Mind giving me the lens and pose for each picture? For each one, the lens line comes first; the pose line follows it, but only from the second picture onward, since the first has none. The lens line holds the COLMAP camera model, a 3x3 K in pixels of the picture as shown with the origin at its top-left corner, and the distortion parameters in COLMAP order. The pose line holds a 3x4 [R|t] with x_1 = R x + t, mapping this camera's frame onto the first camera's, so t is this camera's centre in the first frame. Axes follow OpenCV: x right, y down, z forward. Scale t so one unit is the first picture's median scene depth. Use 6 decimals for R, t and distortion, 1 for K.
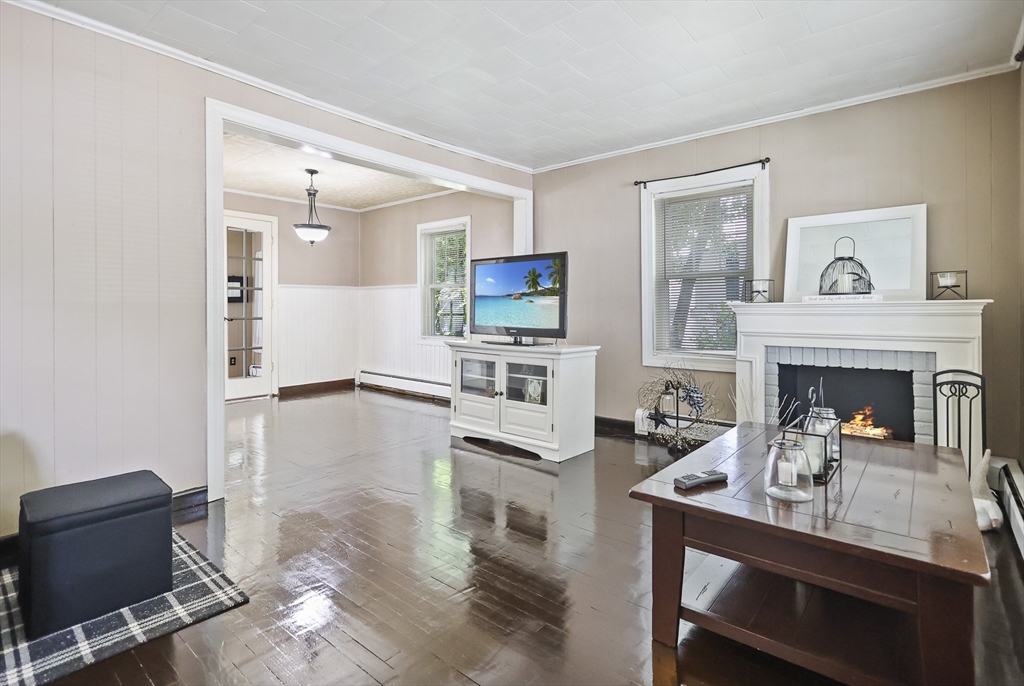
lens RADIAL K [[512.2, 0, 519.2], [0, 512.2, 313.9], [0, 0, 1]] dist [0.001679, -0.000149]
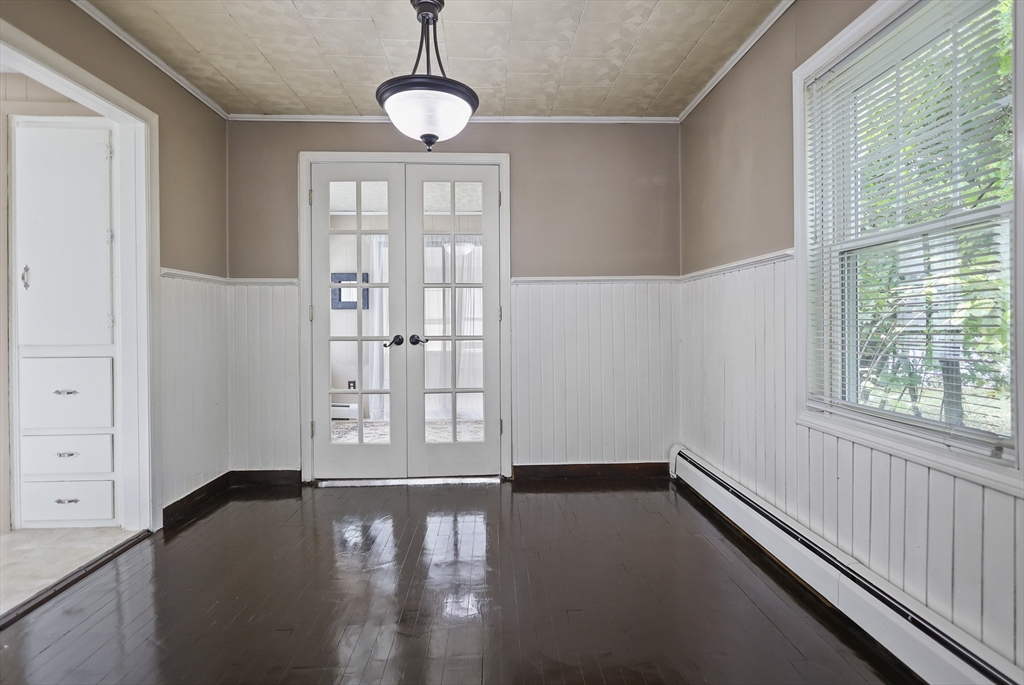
lens RADIAL K [[485.5, 0, 511.9], [0, 485.5, 327.7], [0, 0, 1]] dist [0.015382, -0.000124]
pose [[0.665488, 0.001518, -0.746407, -0.133661], [-0.004068, 0.999990, -0.001593, -0.005081], [0.746397, 0.004096, 0.665488, 1.049061]]
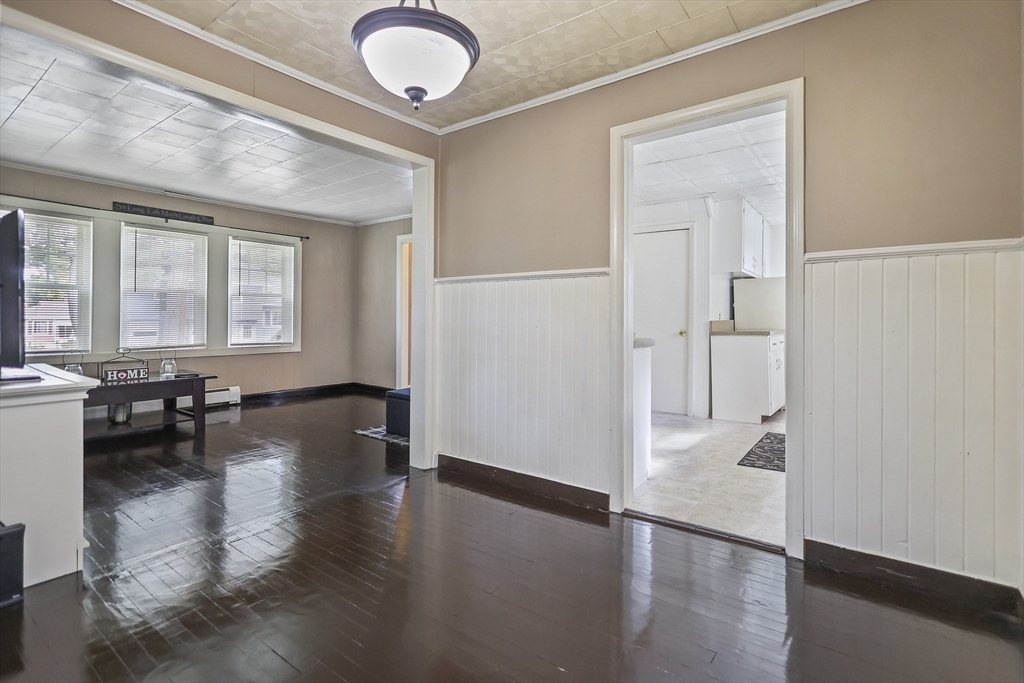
lens RADIAL K [[467.7, 0, 507.7], [0, 467.7, 317.0], [0, 0, 1]] dist [0.002291, 0.000117]
pose [[-0.998445, -0.006517, -0.055356, -0.568890], [-0.006584, 0.999978, 0.001041, -0.010376], [0.055348, 0.001404, -0.998466, 1.649234]]
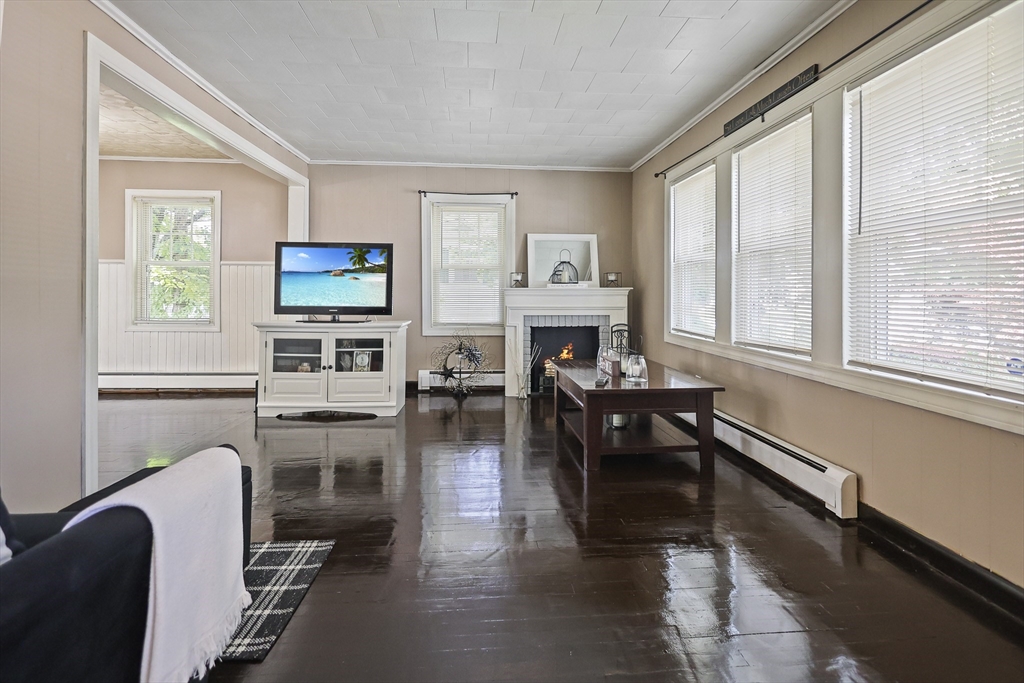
lens RADIAL K [[490.1, 0, 513.4], [0, 490.1, 294.3], [0, 0, 1]] dist [-0.001235, -0.000078]
pose [[0.718611, 0.002921, 0.695406, -0.489319], [0.000161, 0.999990, -0.004367, 0.003818], [-0.695412, 0.003250, 0.718604, -0.032728]]
